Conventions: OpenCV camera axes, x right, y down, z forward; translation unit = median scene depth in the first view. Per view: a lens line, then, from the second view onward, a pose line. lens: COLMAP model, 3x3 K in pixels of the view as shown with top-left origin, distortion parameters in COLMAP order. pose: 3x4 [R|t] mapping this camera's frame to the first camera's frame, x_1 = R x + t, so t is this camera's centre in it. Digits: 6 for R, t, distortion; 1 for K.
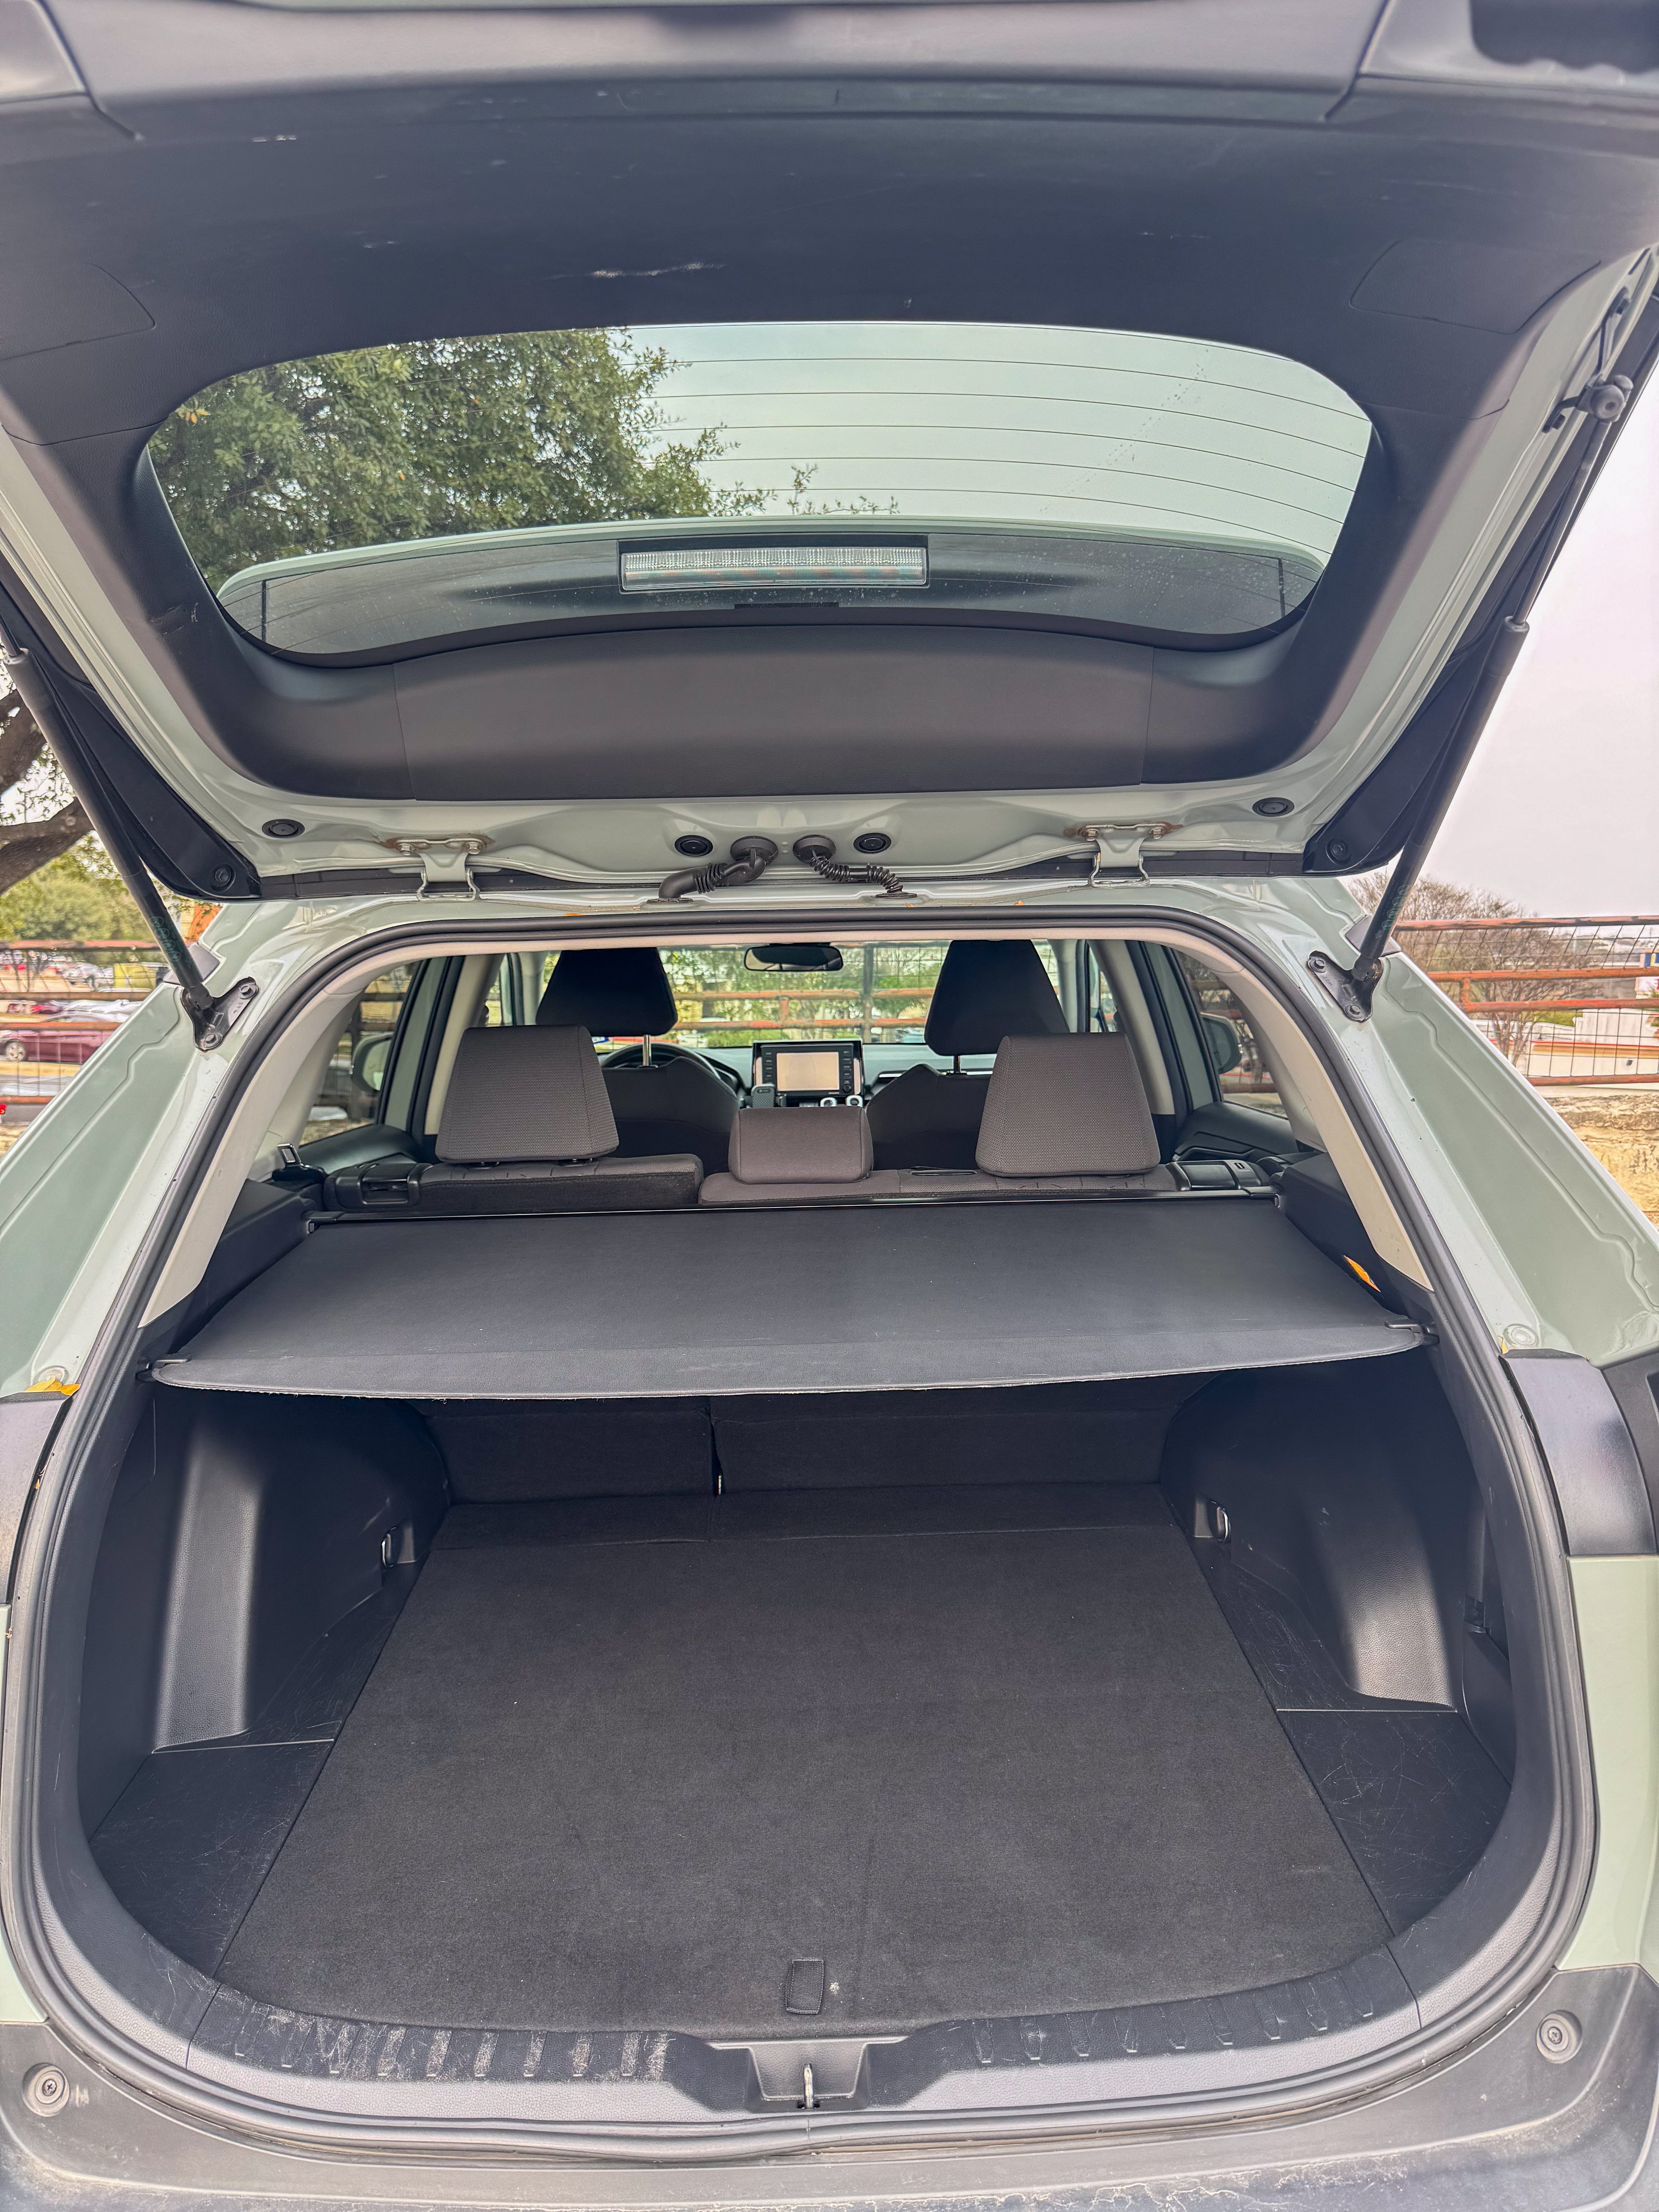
lens RADIAL K [[1511.1, 0, 829.5], [0, 1511.1, 1106.0], [0, 0, 1]] dist [0.052166, -0.070274]
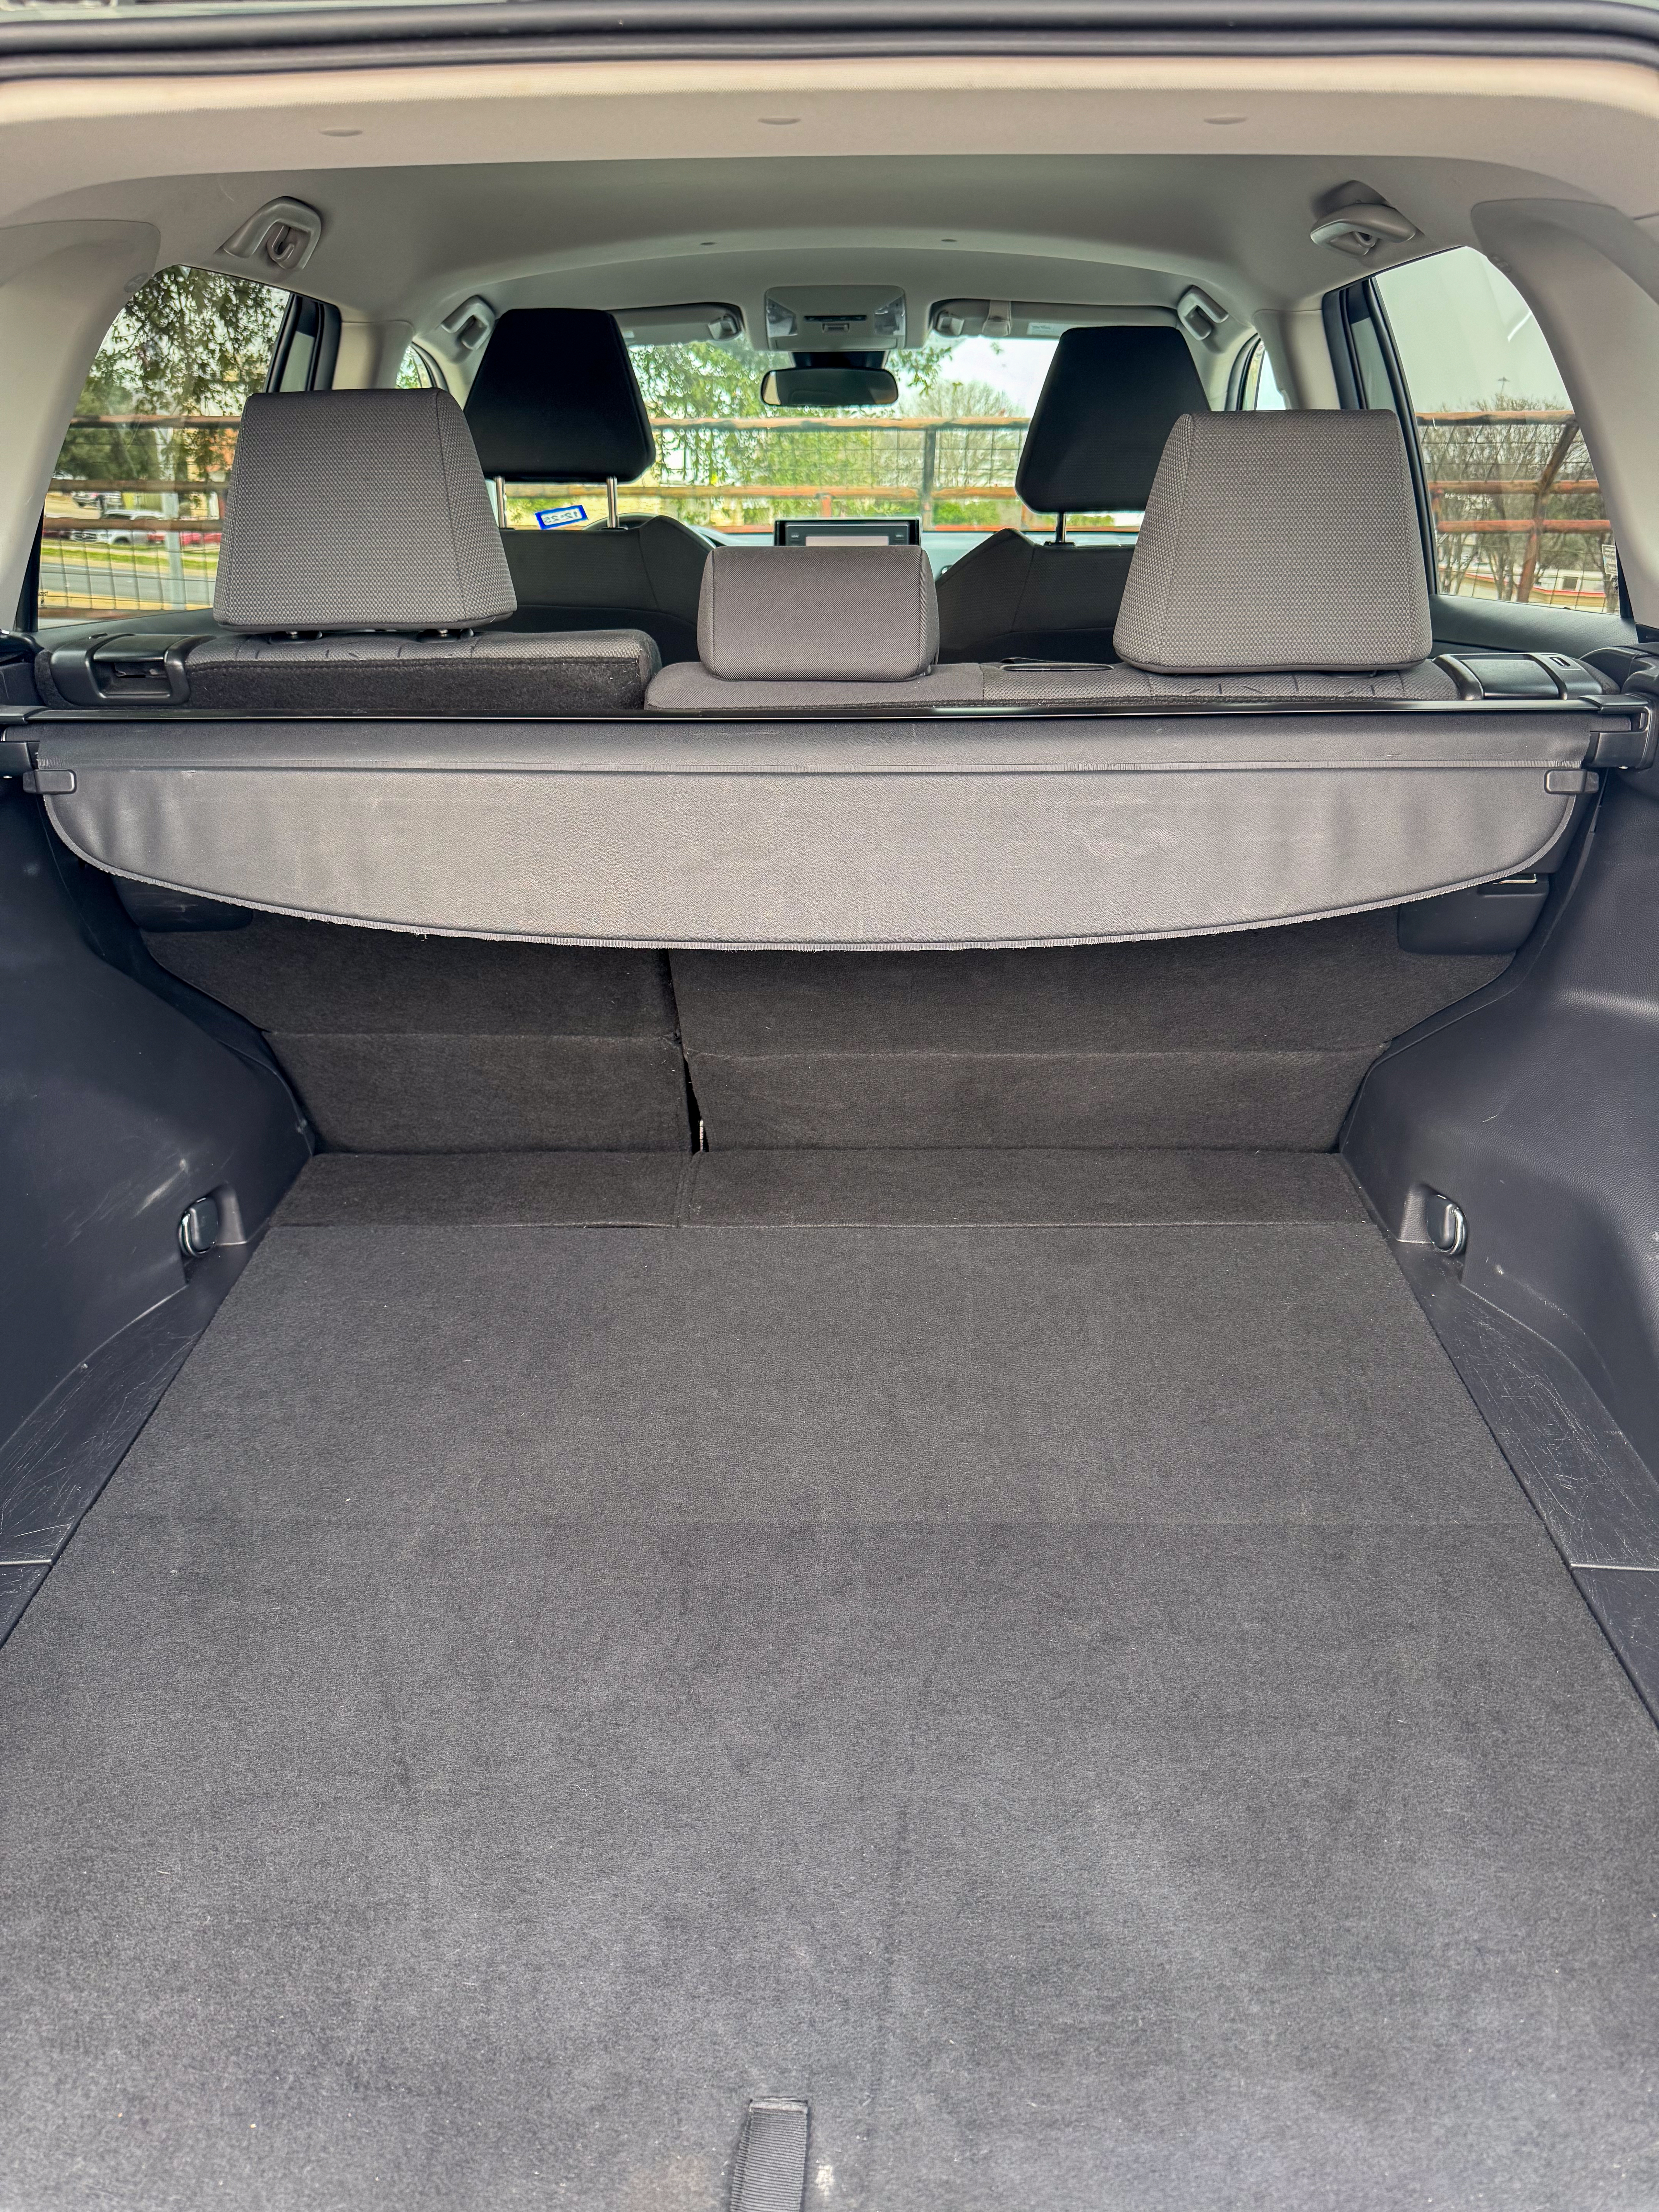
lens RADIAL K [[1544.1, 0, 826.1], [0, 1544.1, 1107.8], [0, 0, 1]] dist [0.028052, -0.050719]
pose [[0.999301, 0.026692, -0.026191, 0.006943], [-0.018228, 0.959217, 0.282084, 0.059008], [0.032652, -0.281409, 0.959032, 0.525209]]
